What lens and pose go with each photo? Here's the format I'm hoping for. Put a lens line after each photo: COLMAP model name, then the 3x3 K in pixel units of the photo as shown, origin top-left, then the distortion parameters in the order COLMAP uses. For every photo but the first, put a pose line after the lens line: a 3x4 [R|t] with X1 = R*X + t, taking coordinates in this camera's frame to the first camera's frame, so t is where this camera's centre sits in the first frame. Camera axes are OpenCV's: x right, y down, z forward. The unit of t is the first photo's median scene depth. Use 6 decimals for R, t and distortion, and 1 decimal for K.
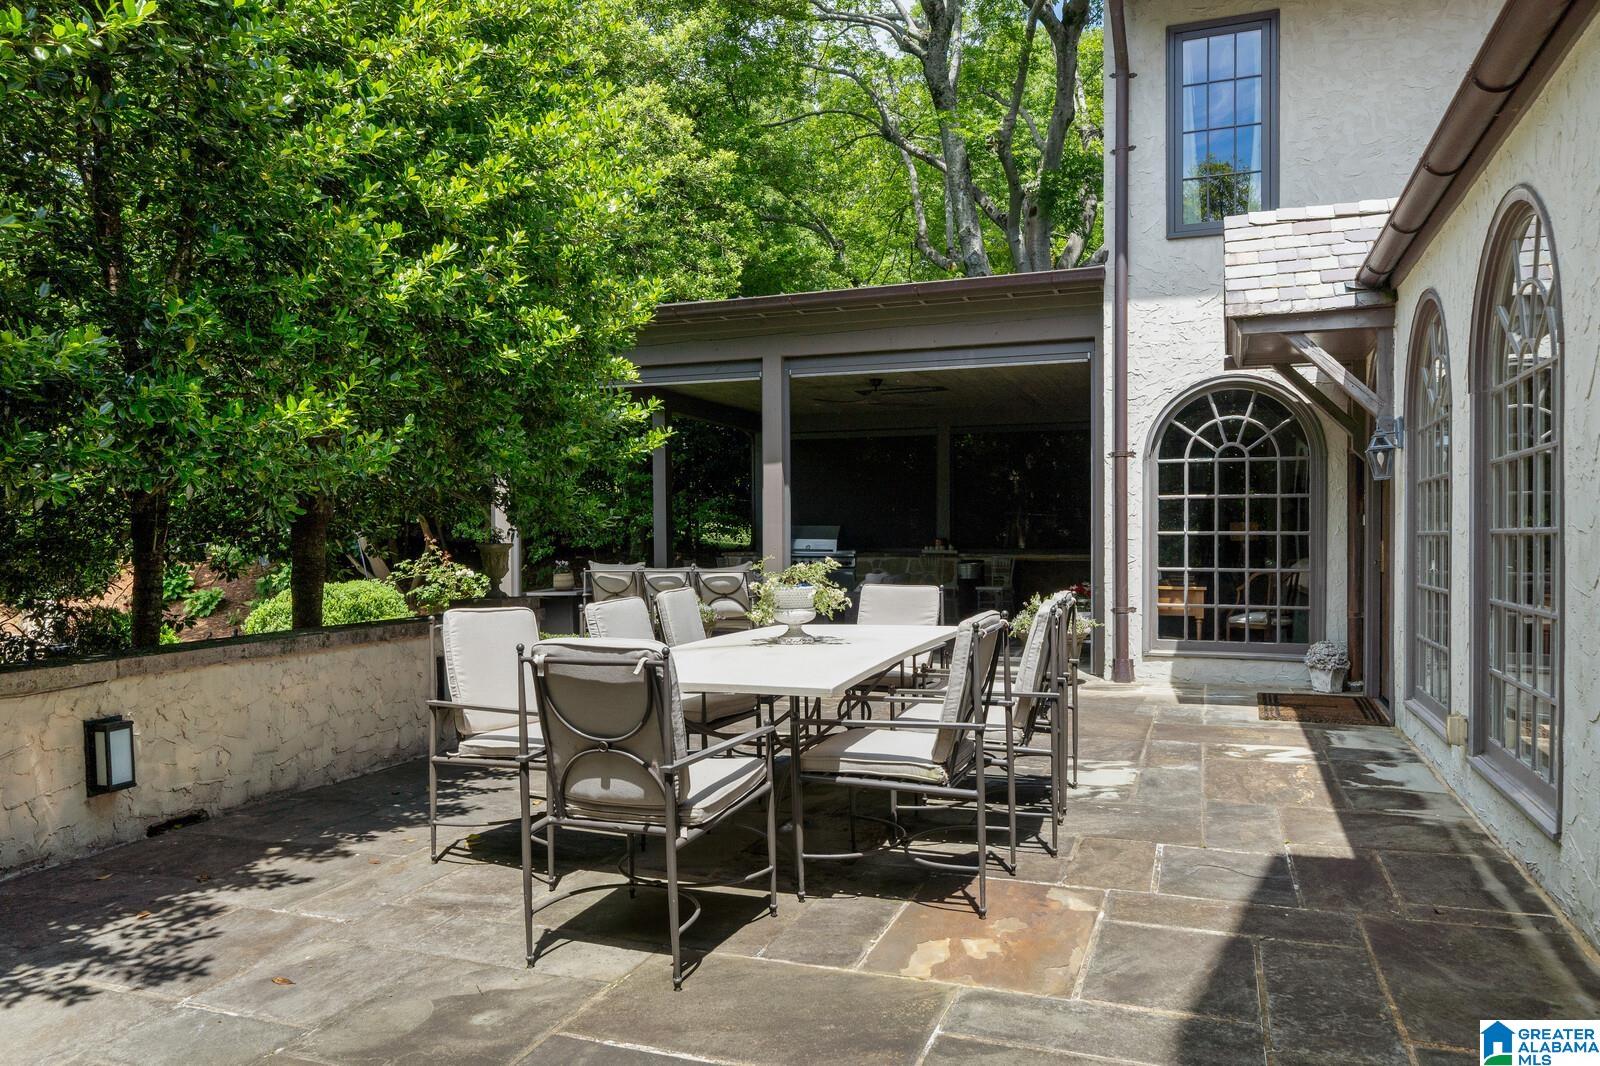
lens RADIAL K [[1107.5, 0, 800.6], [0, 1107.5, 538.3], [0, 0, 1]] dist [-0.000302, -0.000042]
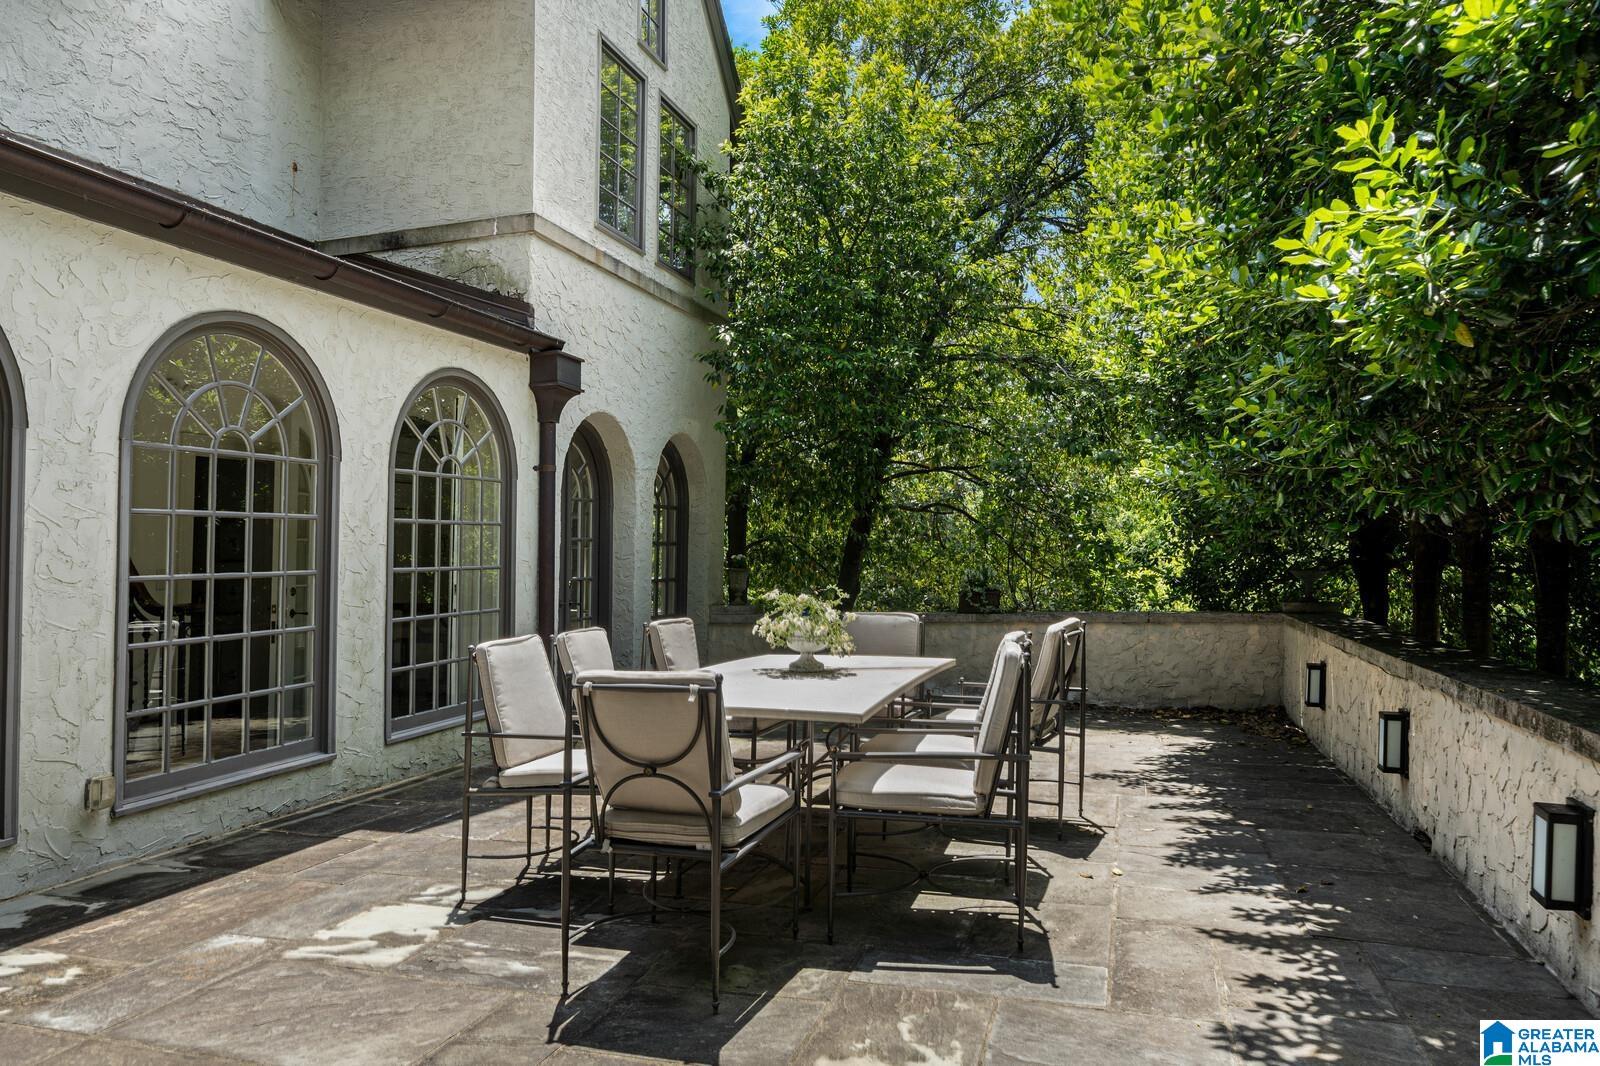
lens RADIAL K [[1107.5, 0, 799.0], [0, 1107.5, 539.5], [0, 0, 1]] dist [-0.000302, -0.000042]
pose [[-0.997543, 0.017332, -0.067873, 0.068690], [0.018454, 0.999703, -0.015938, -0.011073], [0.067576, -0.017152, -0.997567, 2.012084]]
